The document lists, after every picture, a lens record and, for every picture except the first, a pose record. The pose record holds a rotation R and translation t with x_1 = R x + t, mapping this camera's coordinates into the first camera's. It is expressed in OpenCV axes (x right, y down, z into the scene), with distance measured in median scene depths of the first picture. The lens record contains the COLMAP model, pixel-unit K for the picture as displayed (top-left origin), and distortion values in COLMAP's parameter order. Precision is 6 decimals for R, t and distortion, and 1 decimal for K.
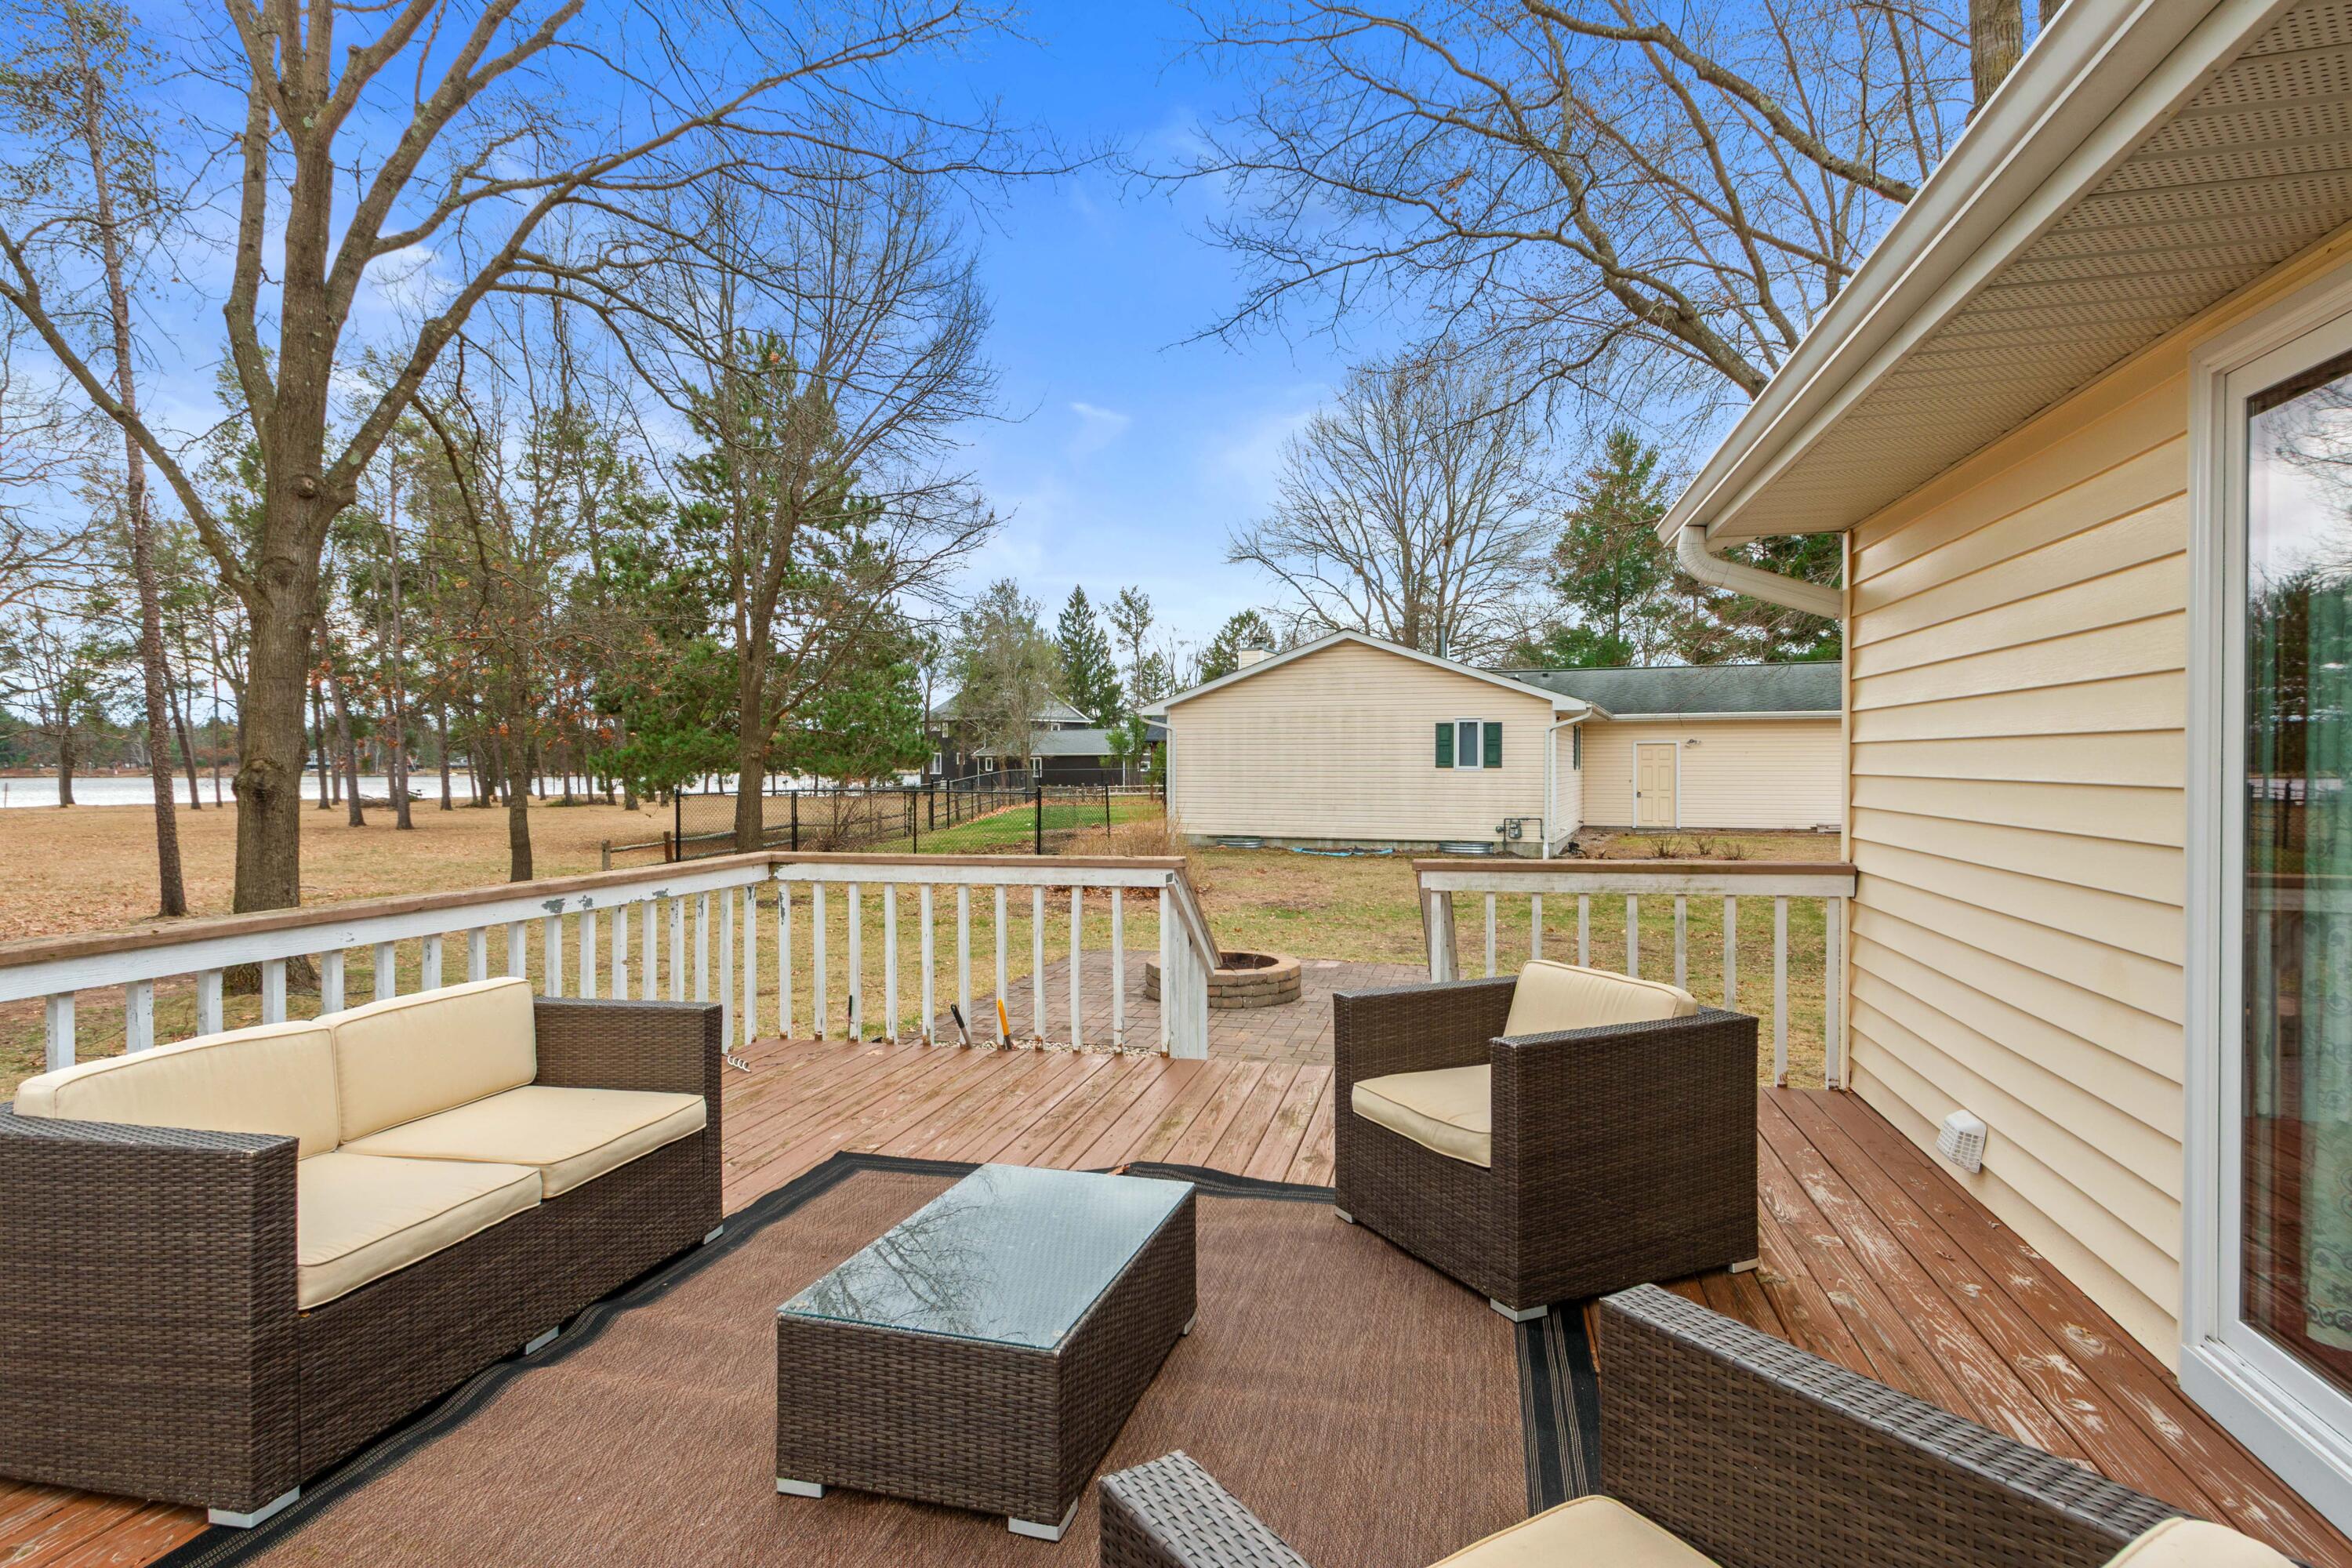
lens RADIAL K [[1256.7, 0, 1176.0], [0, 1256.7, 784.0], [0, 0, 1]] dist [0.001009, -0.000316]
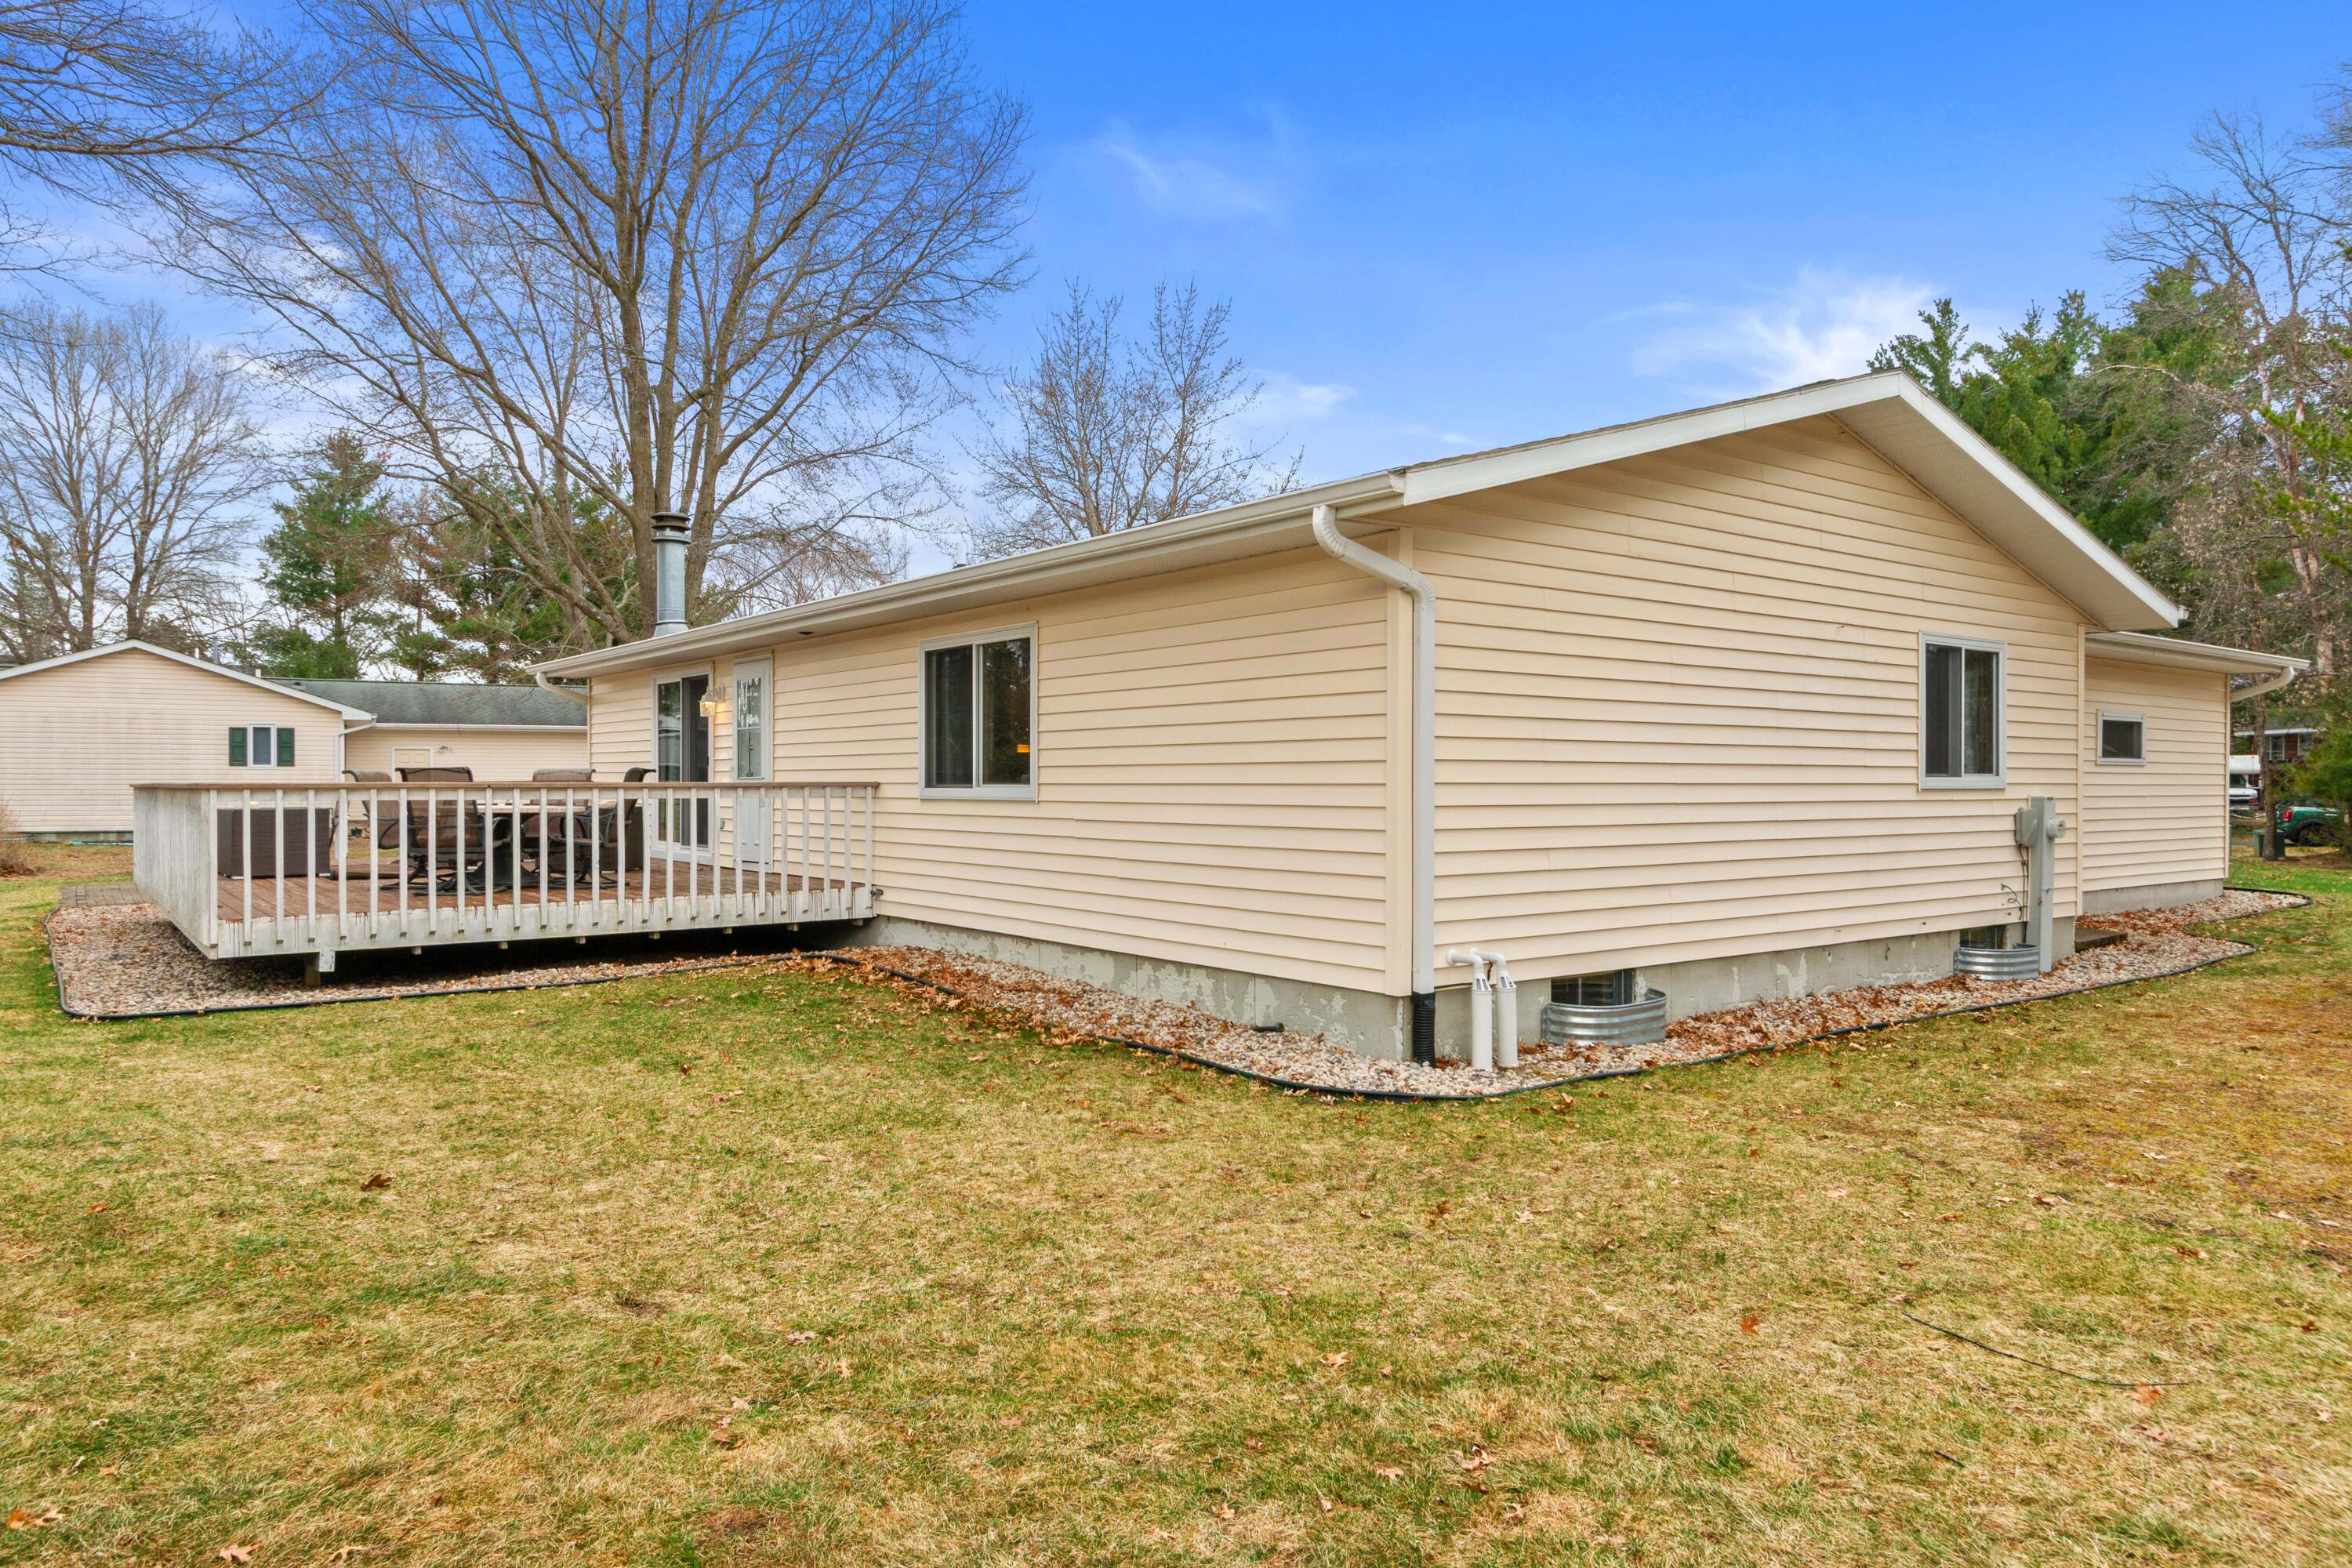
lens RADIAL K [[1499.3, 0, 1176.0], [0, 1499.3, 784.0], [0, 0, 1]] dist [0.000776, 0.000250]
pose [[0.634511, 0.002047, 0.772911, -0.138377], [0.010616, 0.999879, -0.011363, 0.012895], [-0.772841, 0.015415, 0.634413, -0.244642]]
